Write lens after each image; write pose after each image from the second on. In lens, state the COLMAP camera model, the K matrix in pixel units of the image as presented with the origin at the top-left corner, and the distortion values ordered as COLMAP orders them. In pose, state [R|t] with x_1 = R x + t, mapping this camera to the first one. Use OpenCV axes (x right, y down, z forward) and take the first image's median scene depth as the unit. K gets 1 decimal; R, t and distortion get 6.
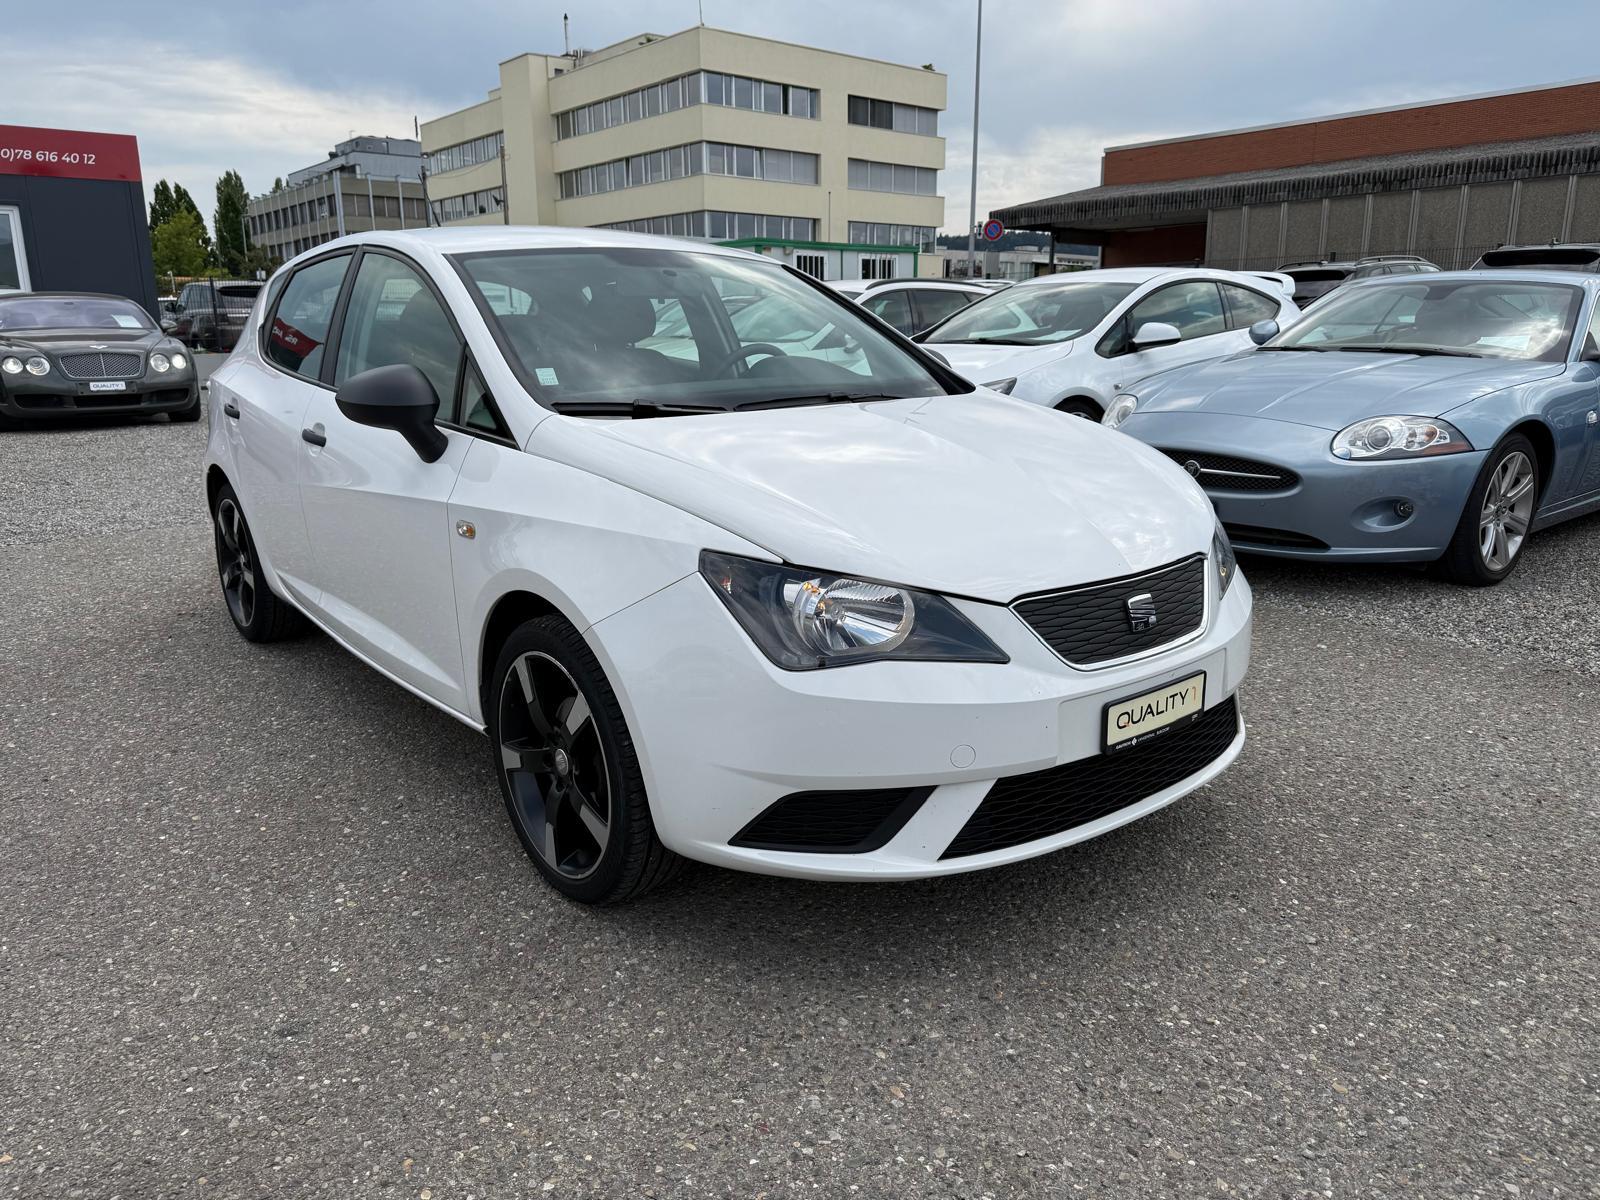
lens RADIAL K [[1123.5, 0, 790.3], [0, 1123.5, 629.5], [0, 0, 1]] dist [0.012304, -0.021242]
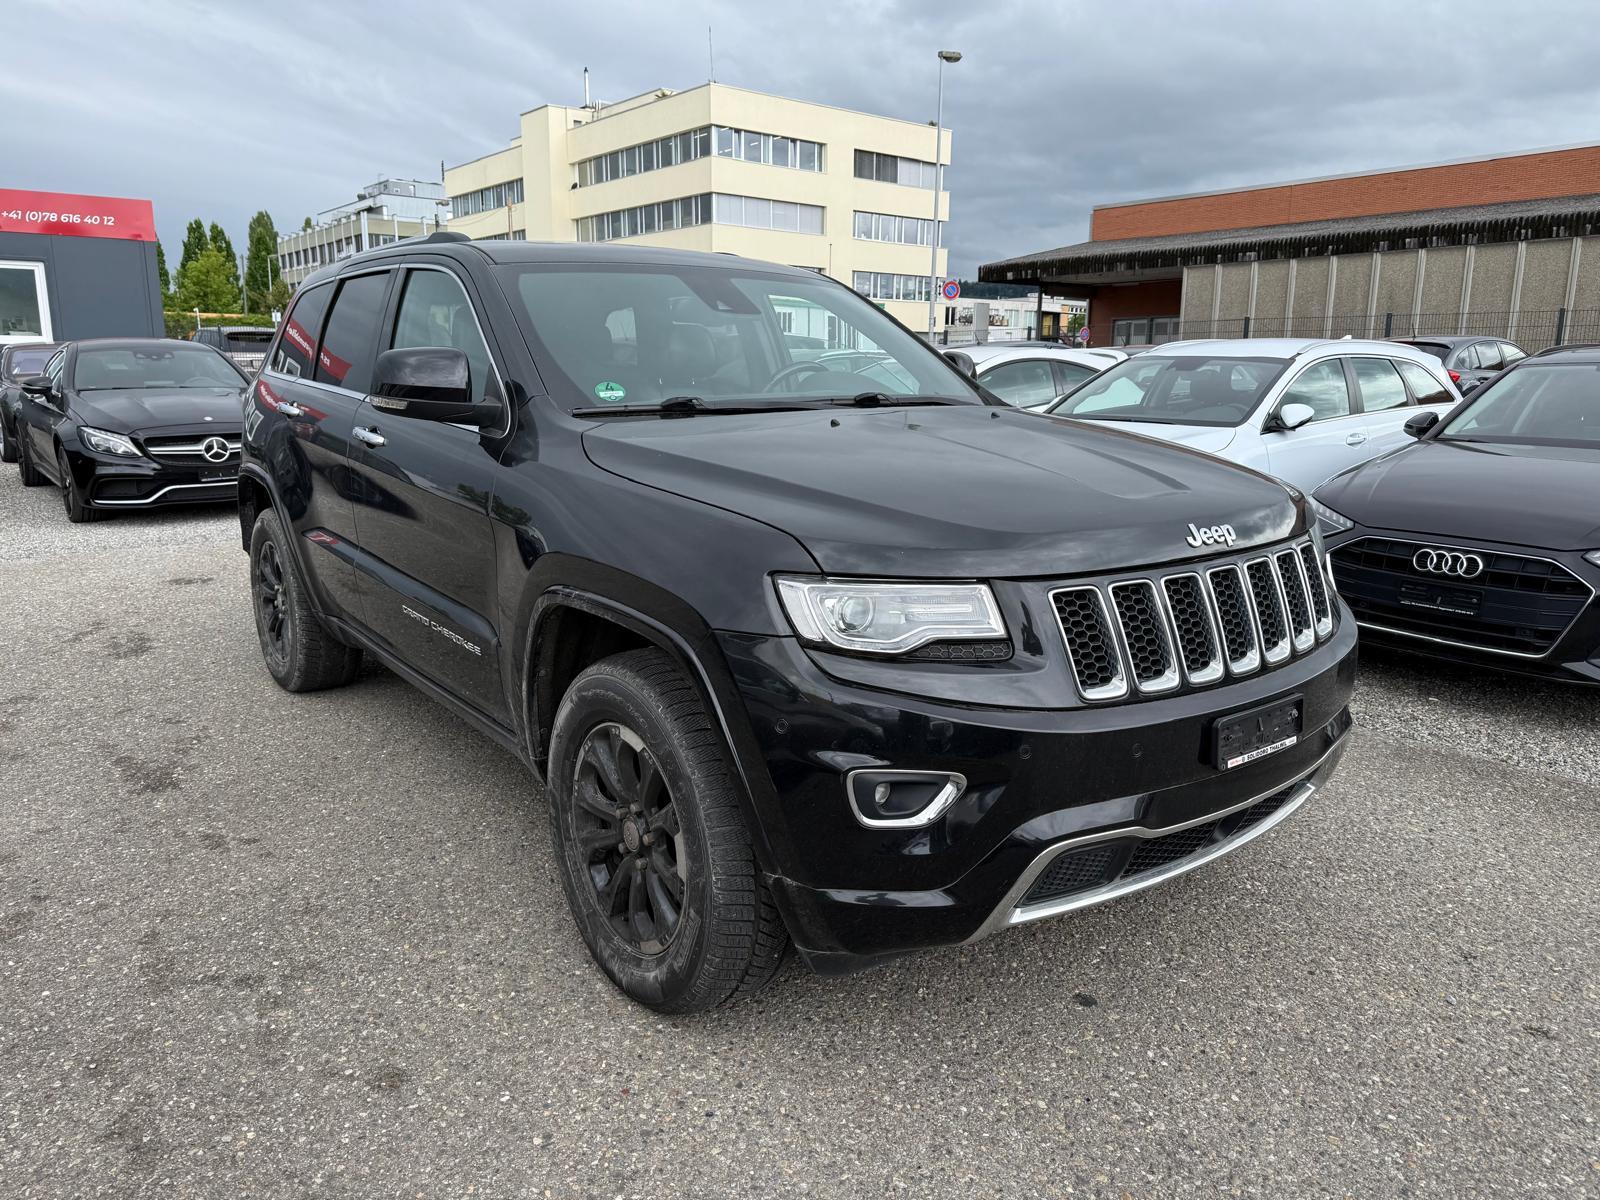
lens RADIAL K [[1126.1, 0, 795.6], [0, 1126.1, 628.8], [0, 0, 1]] dist [0.001418, -0.010775]
pose [[0.999760, 0.018577, -0.011638, 0.026786], [-0.018962, 0.999247, -0.033865, 0.003815], [0.011000, 0.034077, 0.999359, -0.032053]]
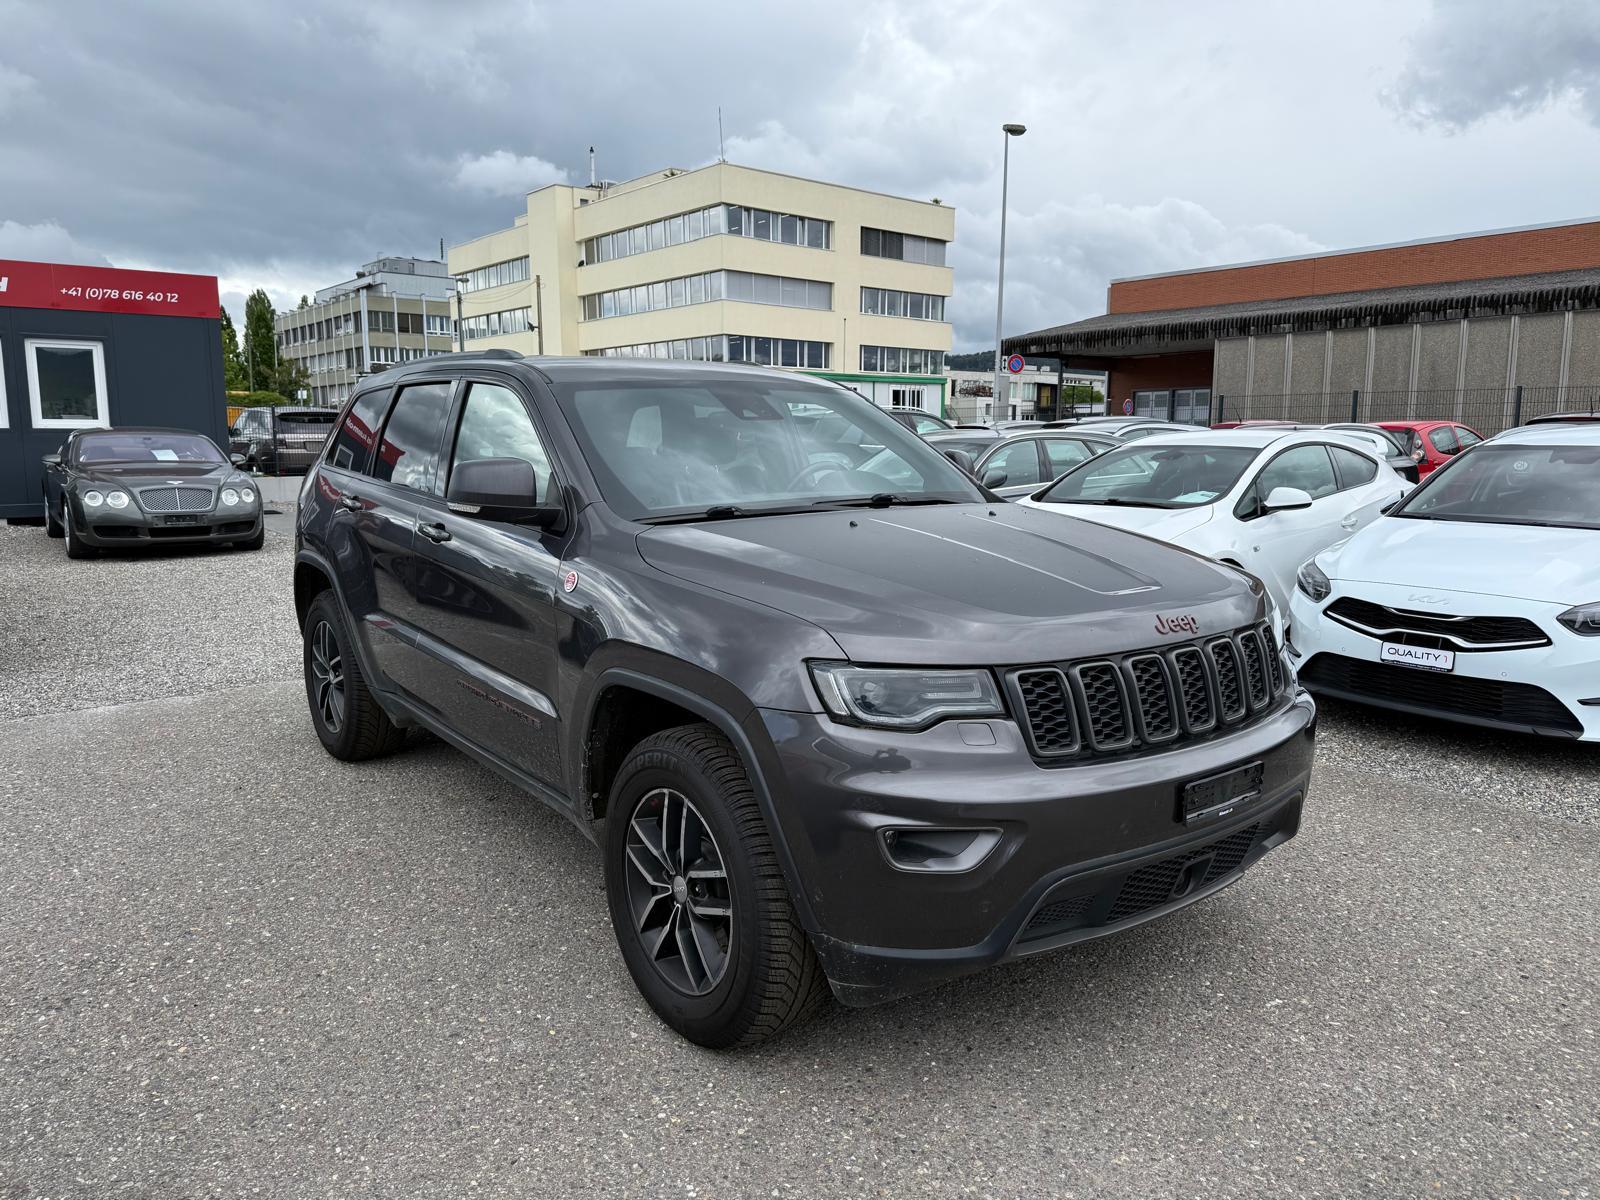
lens RADIAL K [[1123.5, 0, 791.4], [0, 1123.5, 623.7], [0, 0, 1]] dist [0.012304, -0.021242]
pose [[0.999962, 0.008732, -0.000233, -0.014586], [-0.008712, 0.995081, -0.098681, -0.005959], [-0.000630, 0.098680, 0.995119, -0.004962]]
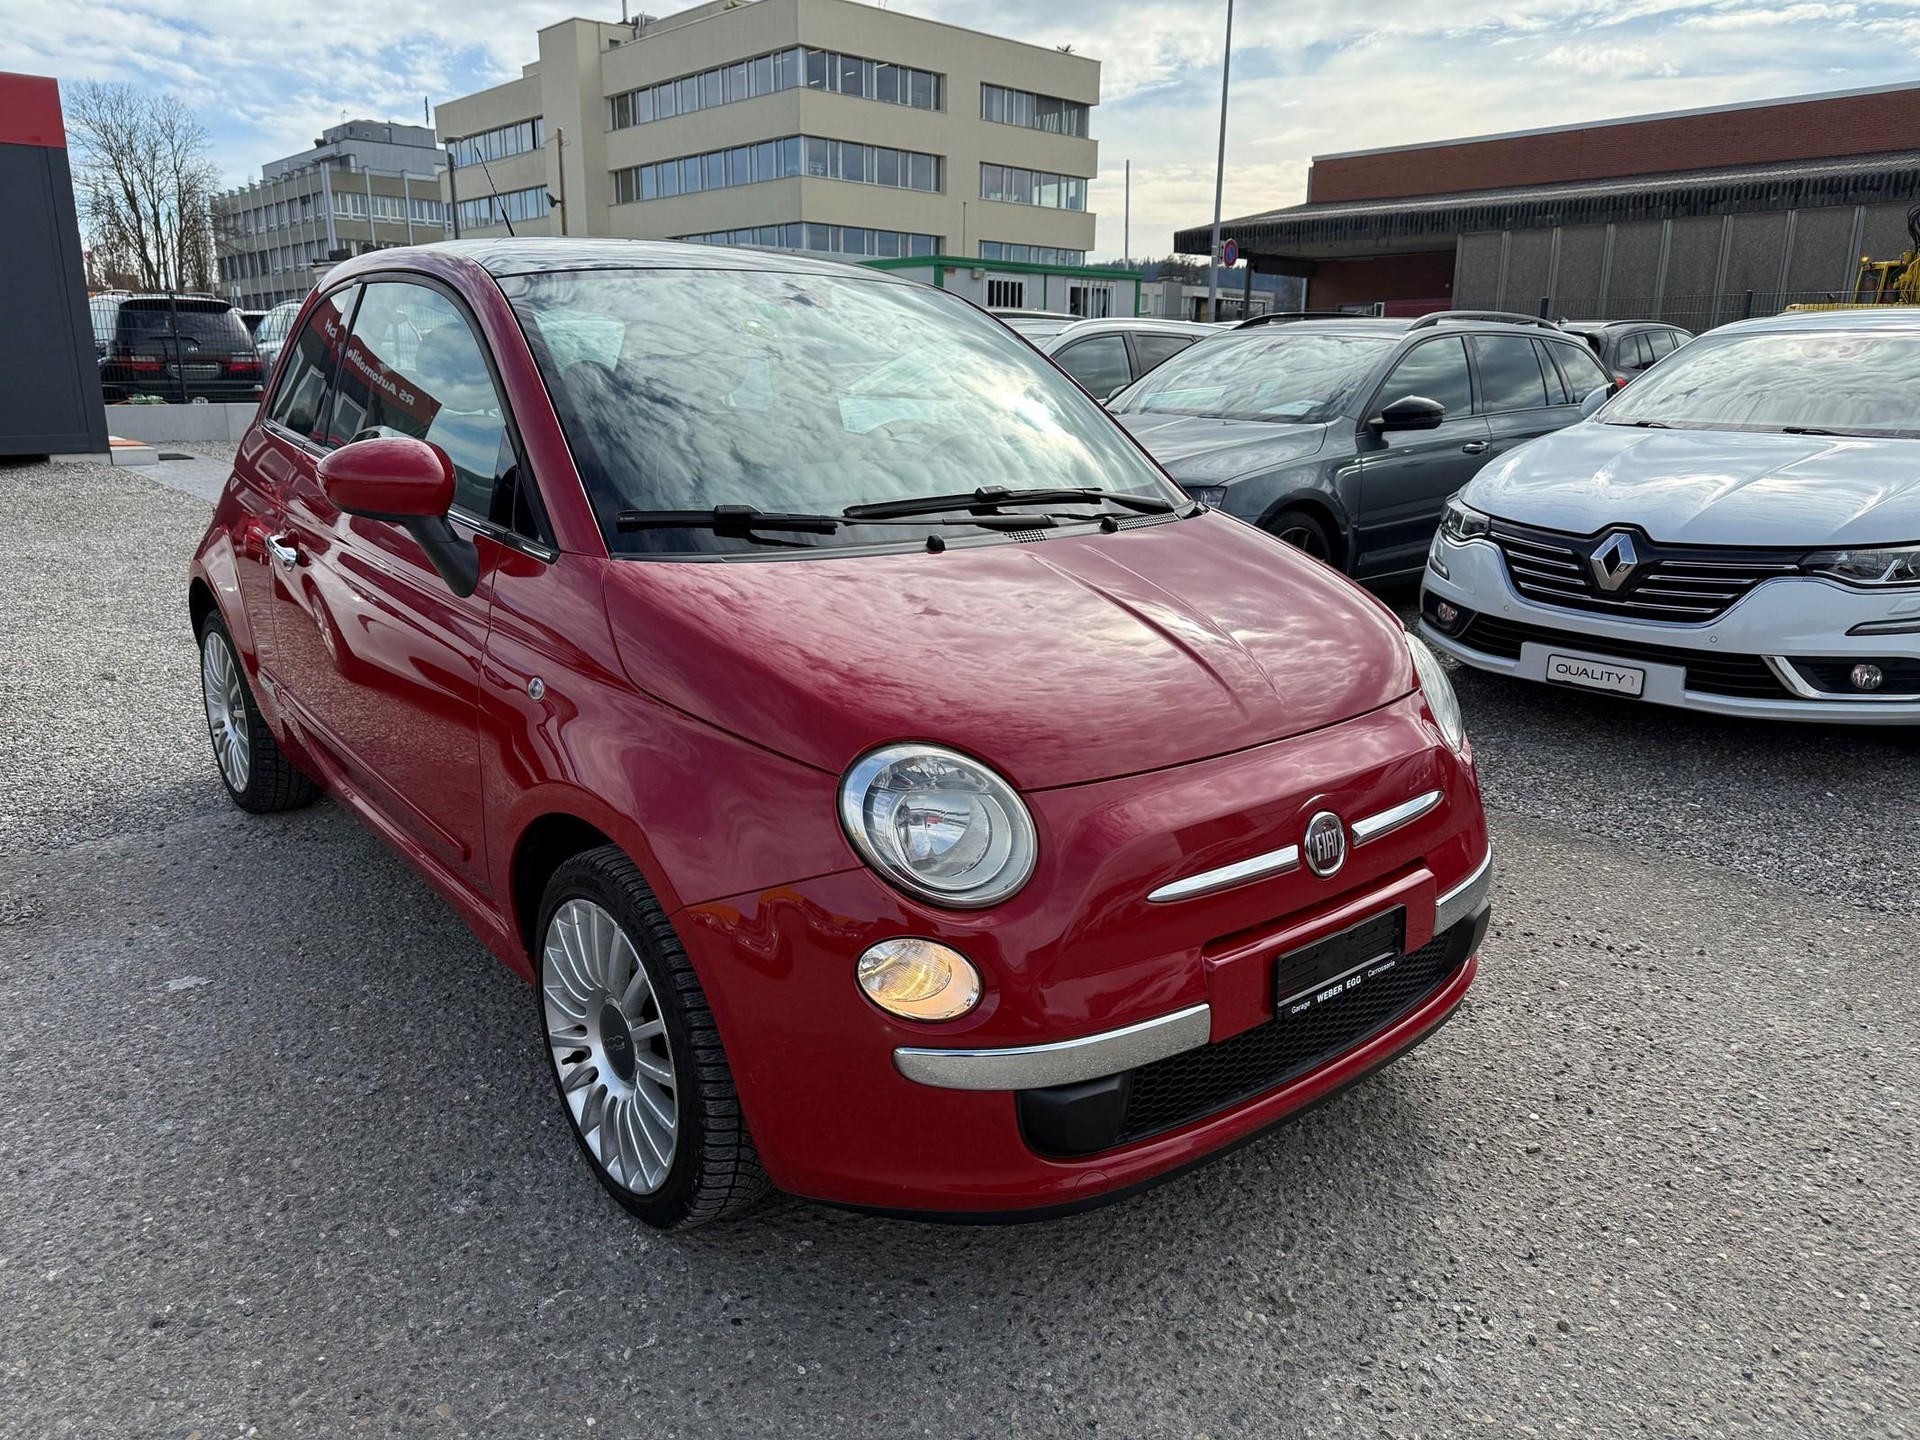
lens RADIAL K [[1348.2, 0, 941.3], [0, 1348.2, 728.5], [0, 0, 1]] dist [0.012304, -0.021242]
pose [[0.998742, 0.004688, 0.049929, -0.034022], [-0.004618, 0.999988, -0.001524, -0.019756], [-0.049936, 0.001291, 0.998752, 0.062344]]
